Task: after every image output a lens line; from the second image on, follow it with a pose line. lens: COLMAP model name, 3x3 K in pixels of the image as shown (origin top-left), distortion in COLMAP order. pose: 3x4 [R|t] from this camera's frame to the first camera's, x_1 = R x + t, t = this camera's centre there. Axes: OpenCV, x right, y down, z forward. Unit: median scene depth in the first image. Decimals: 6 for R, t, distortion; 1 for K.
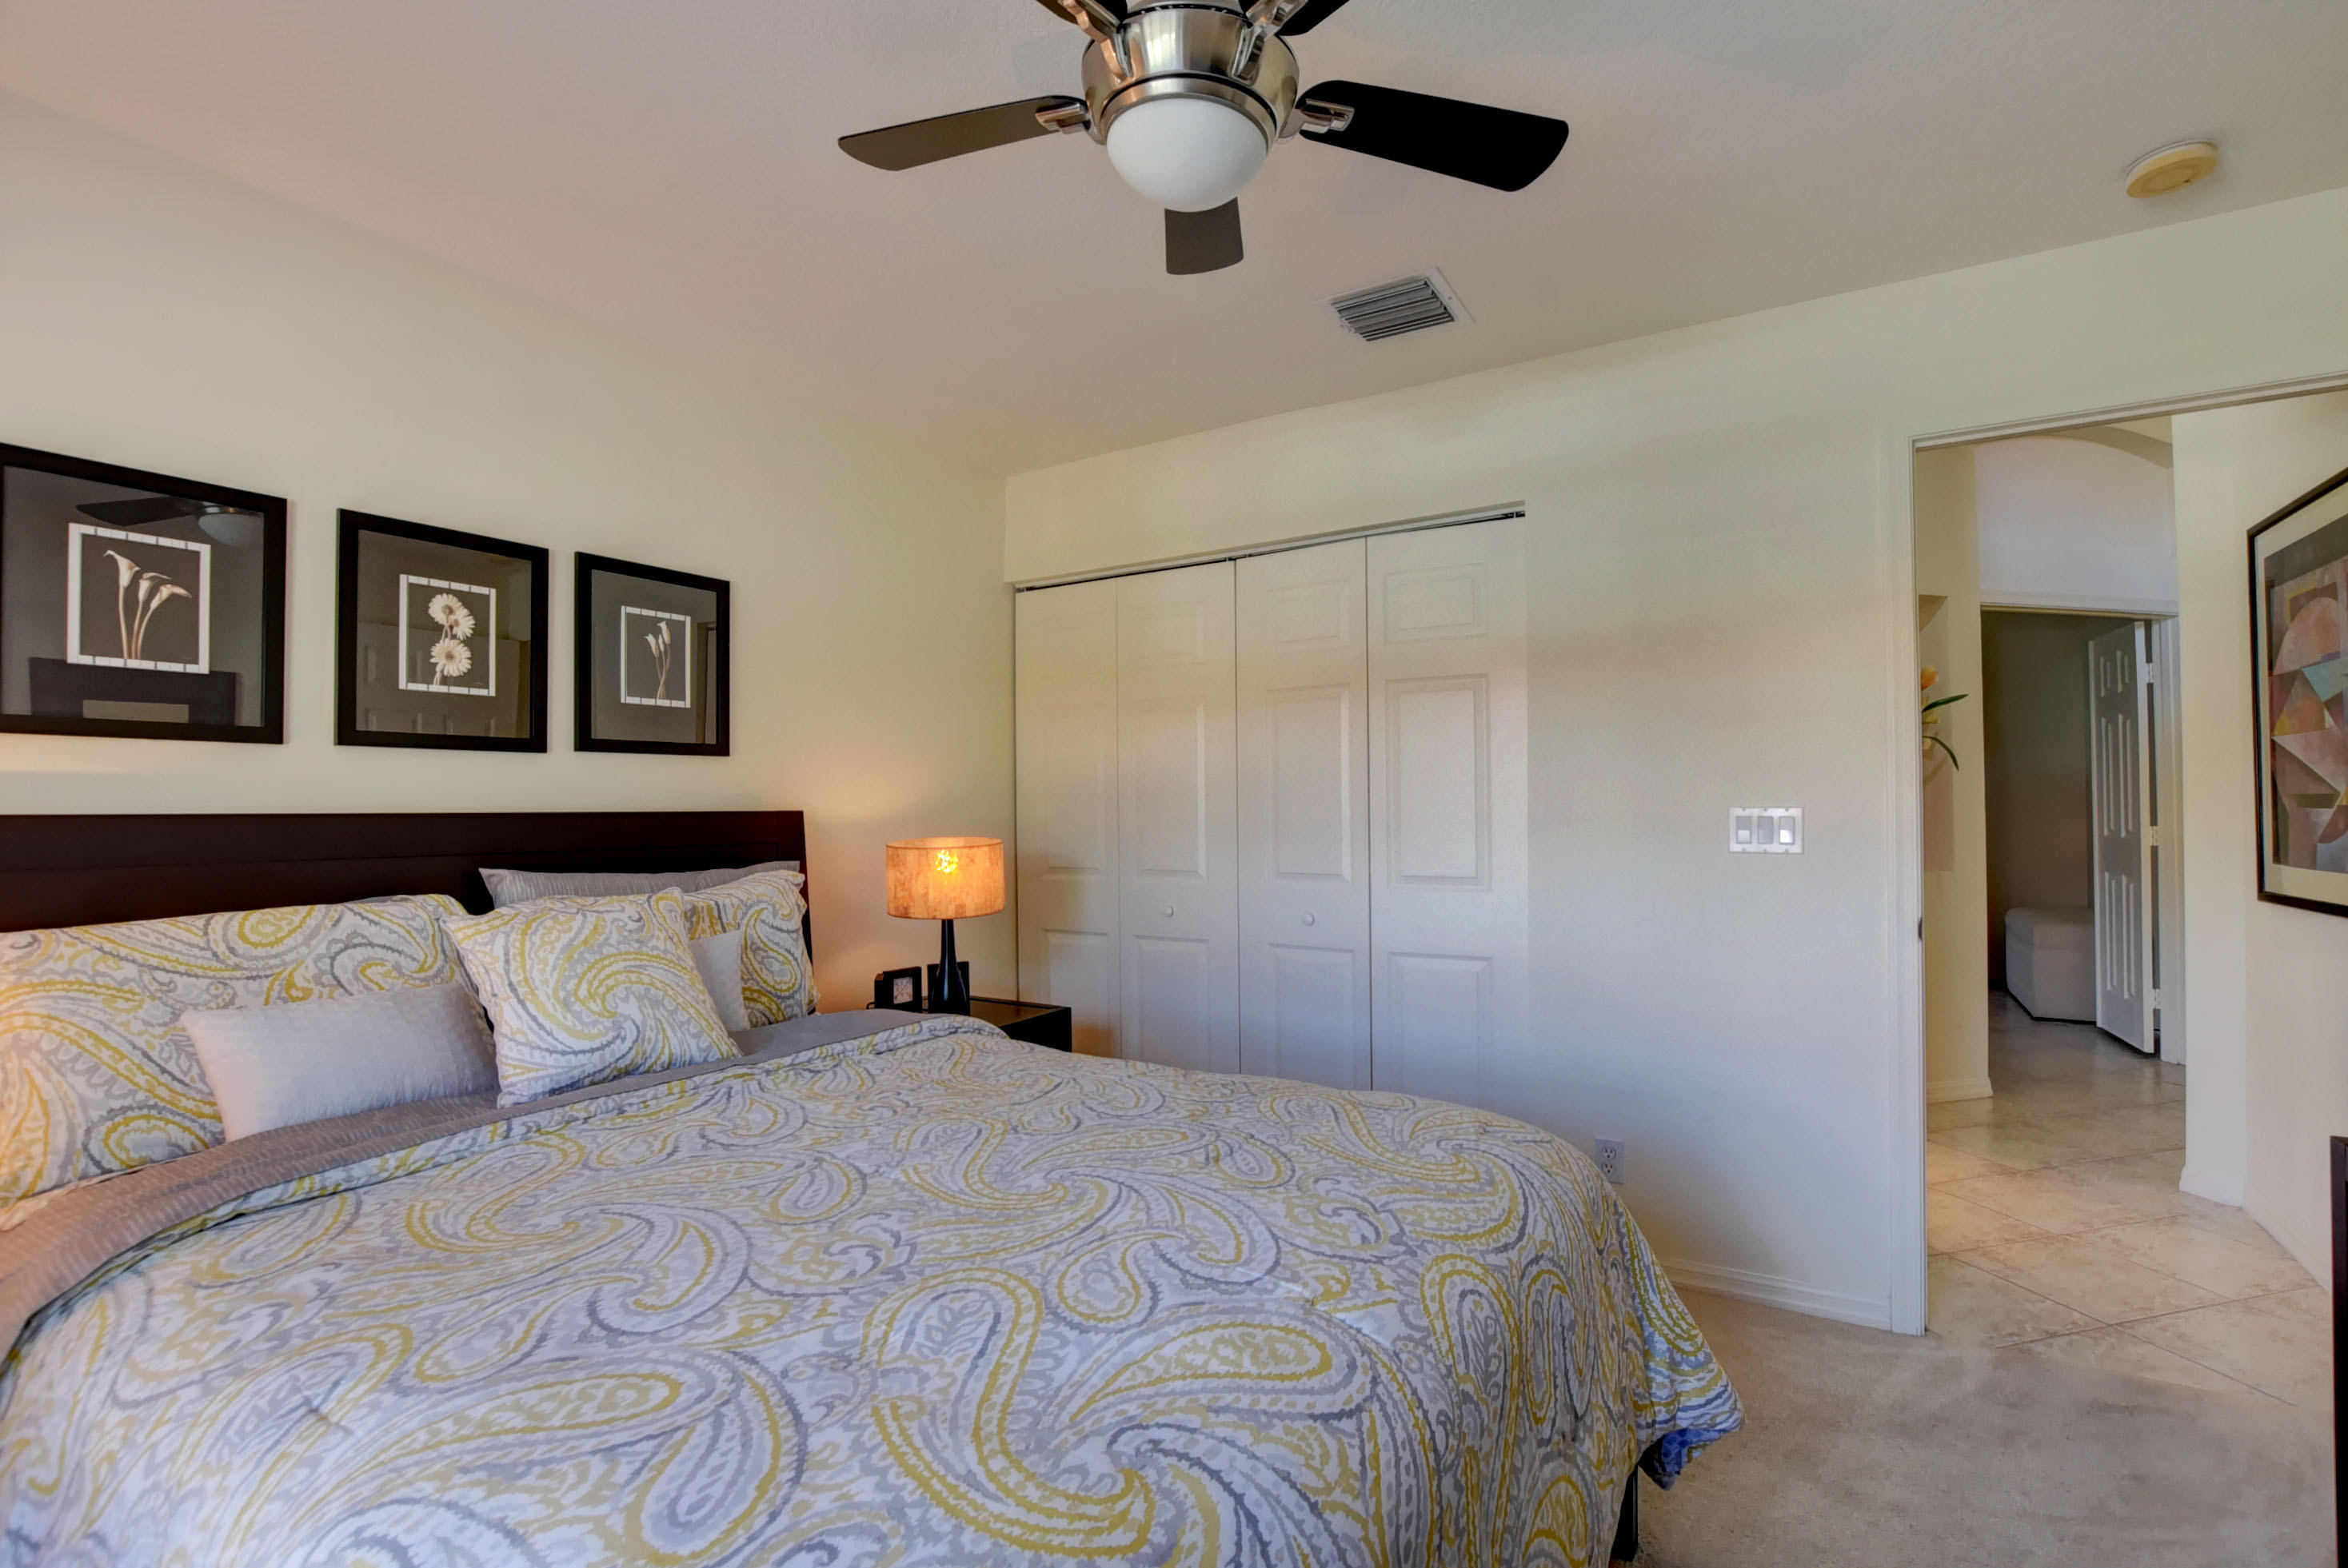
lens RADIAL K [[1035.6, 0, 1179.8], [0, 1035.6, 799.7], [0, 0, 1]] dist [-0.035566, 0.005531]
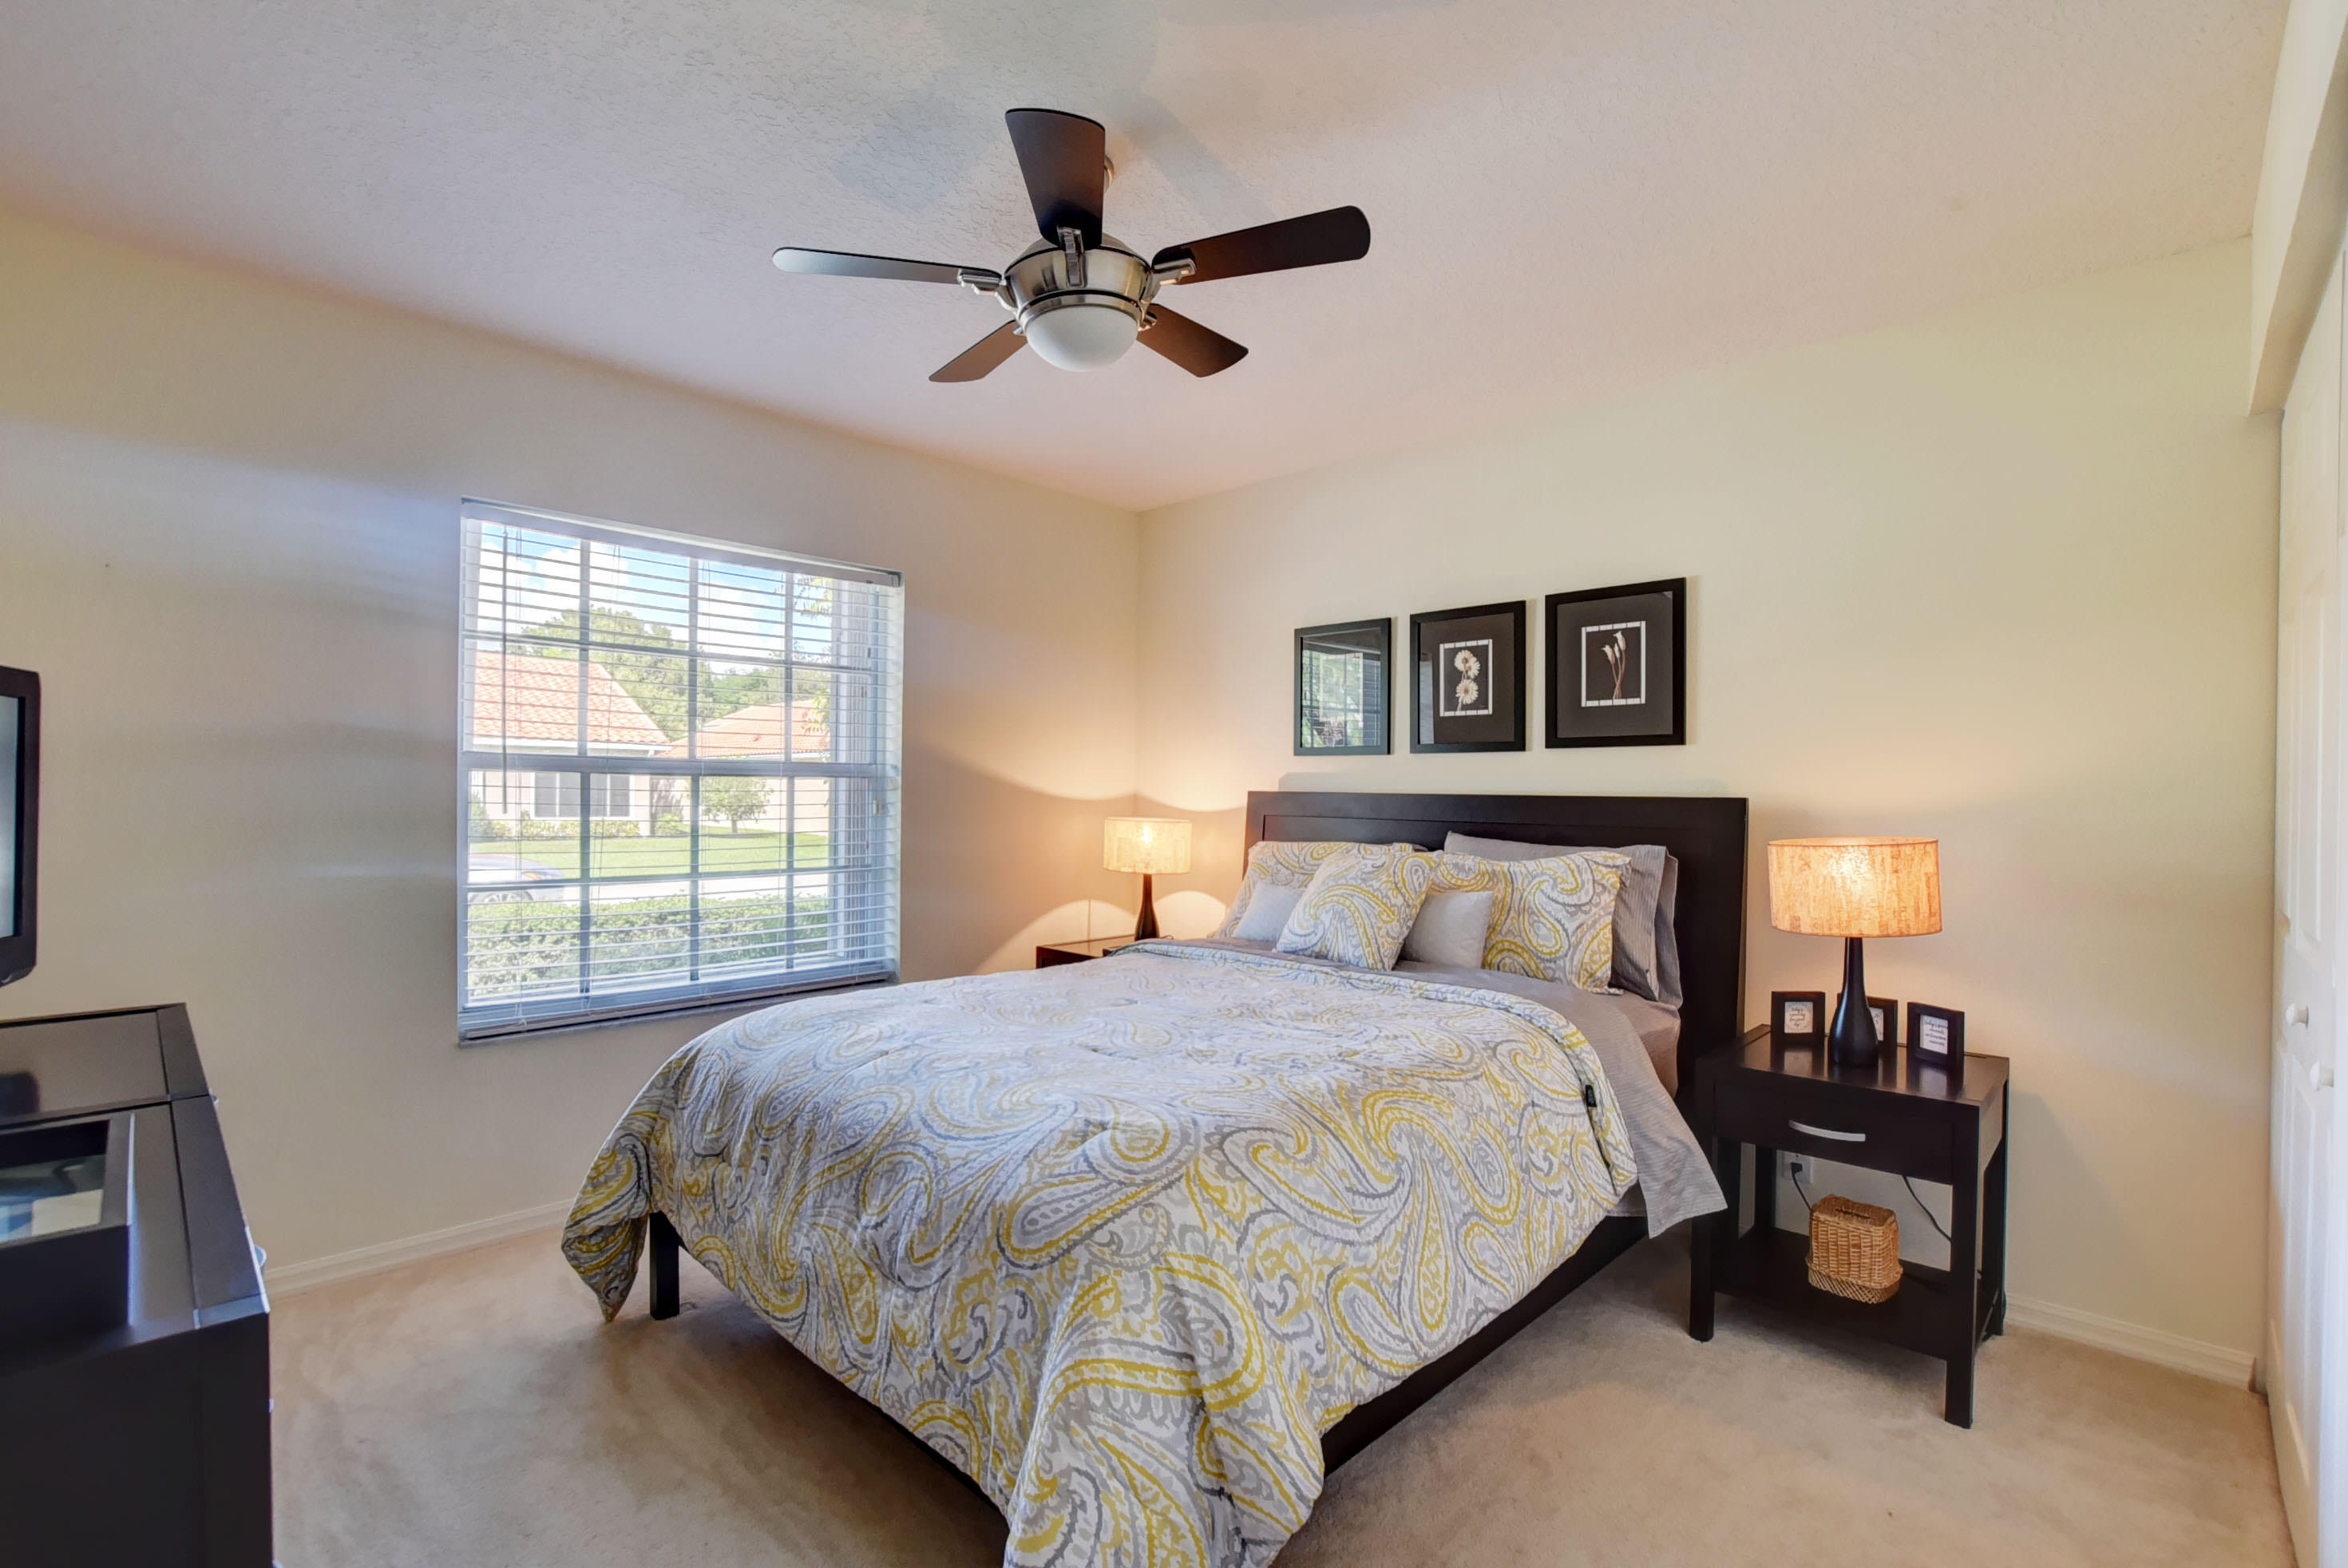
lens RADIAL K [[1035.7, 0, 1179.8], [0, 1035.7, 799.7], [0, 0, 1]] dist [-0.035566, 0.005531]
pose [[-0.213938, 0.015536, -0.976724, 0.813521], [-0.000168, 0.999873, 0.015941, -0.003347], [0.976847, 0.003574, -0.213908, 0.845328]]
